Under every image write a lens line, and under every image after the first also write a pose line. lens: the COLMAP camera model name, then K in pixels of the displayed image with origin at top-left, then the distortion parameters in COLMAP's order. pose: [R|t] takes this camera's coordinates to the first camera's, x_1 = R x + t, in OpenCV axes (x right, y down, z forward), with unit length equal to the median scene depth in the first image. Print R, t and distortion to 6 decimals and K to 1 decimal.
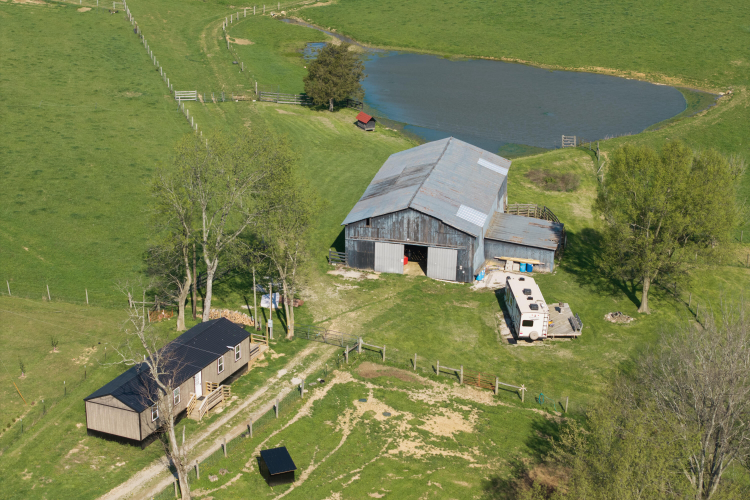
lens RADIAL K [[1496.3, 0, 380.6], [0, 1496.3, 246.5], [0, 0, 1]] dist [-0.132162, 0.000000]
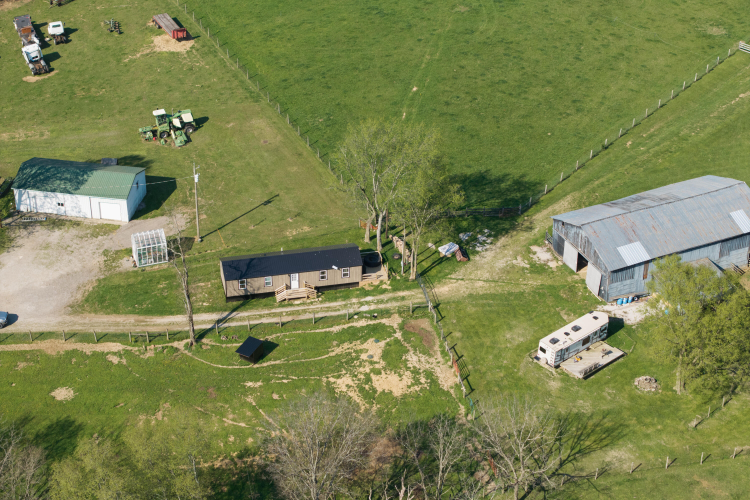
lens RADIAL K [[1496.3, 0, 377.7], [0, 1496.3, 247.6], [0, 0, 1]] dist [-0.132162, 0.000000]
pose [[0.611998, 0.421626, -0.669096, 0.743346], [-0.272361, 0.906646, 0.322198, -0.359350], [0.742481, -0.014949, 0.669700, 0.037556]]
